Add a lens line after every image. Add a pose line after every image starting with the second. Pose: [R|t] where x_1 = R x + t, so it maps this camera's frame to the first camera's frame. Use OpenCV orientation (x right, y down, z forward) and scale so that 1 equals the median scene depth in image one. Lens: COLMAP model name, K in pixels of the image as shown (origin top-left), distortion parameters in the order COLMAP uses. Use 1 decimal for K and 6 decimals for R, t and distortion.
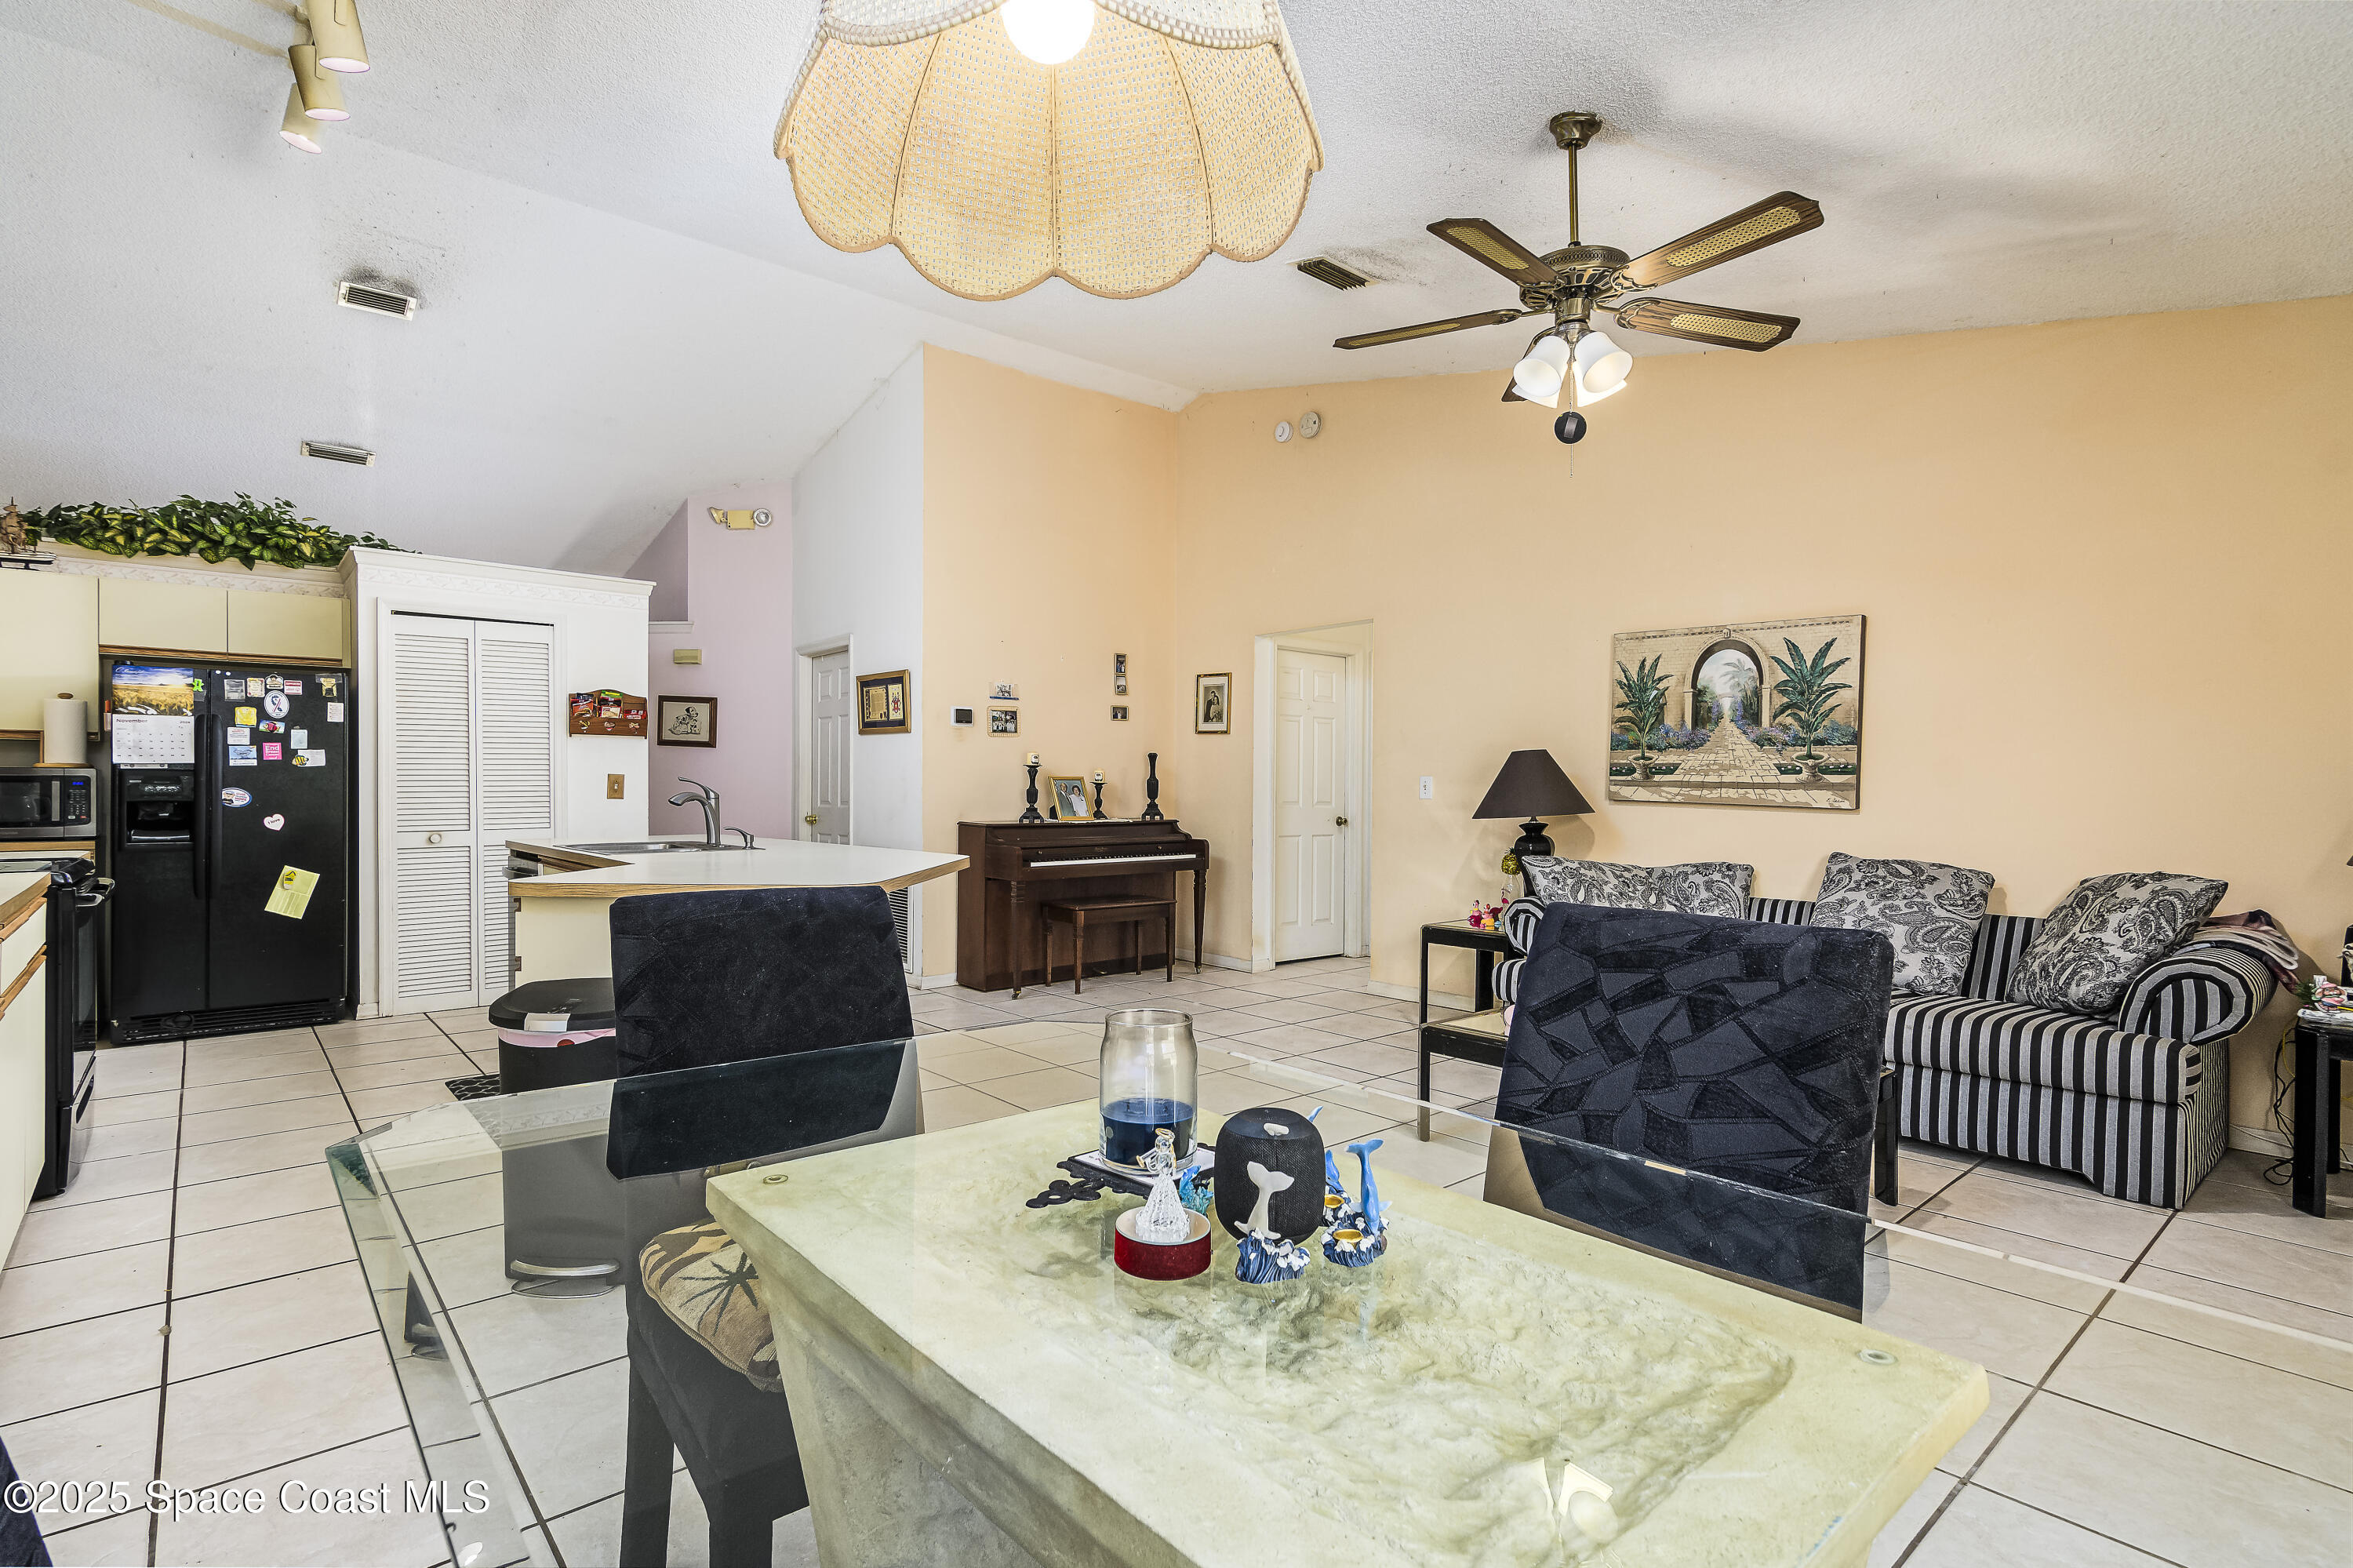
lens RADIAL K [[1130.6, 0, 1168.1], [0, 1130.6, 799.7], [0, 0, 1]] dist [-0.003925, -0.000465]
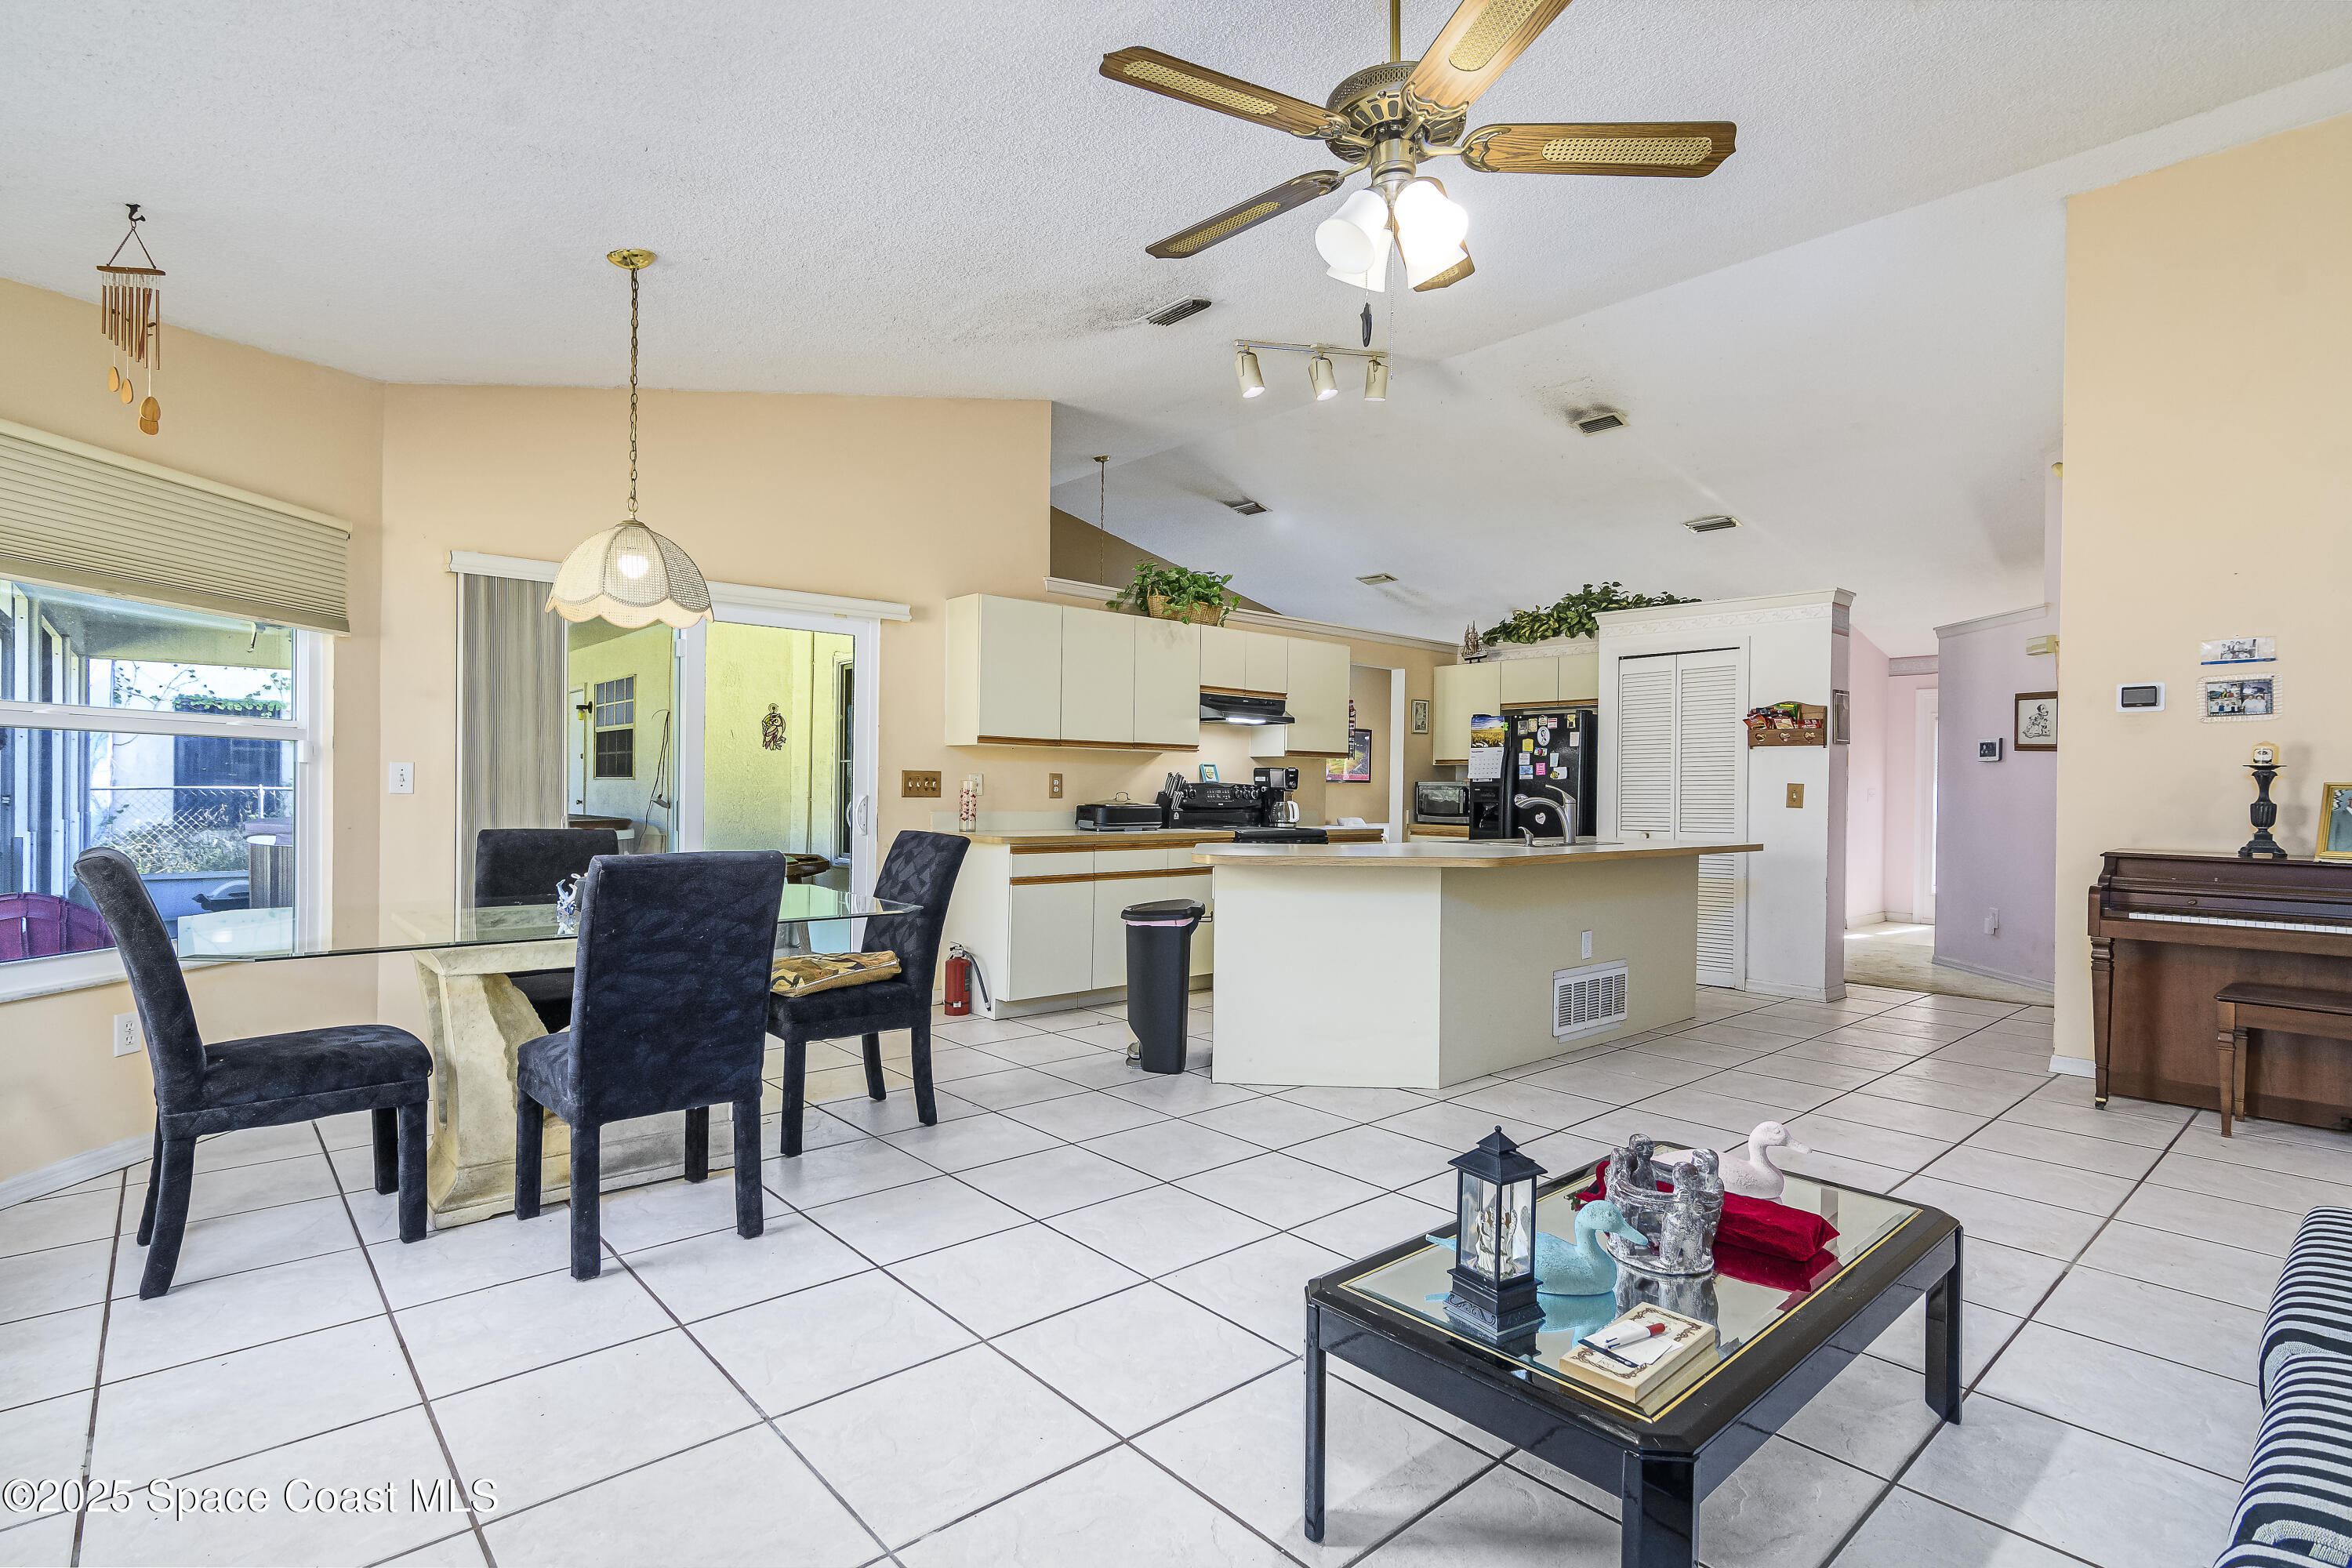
lens RADIAL K [[1130.1, 0, 1168.2], [0, 1130.1, 784.7], [0, 0, 1]] dist [-0.003925, -0.000465]
pose [[0.020699, -0.004866, -0.999774, 0.610639], [-0.019970, 0.999787, -0.005280, -0.005731], [0.999586, 0.020075, 0.020597, 0.484980]]
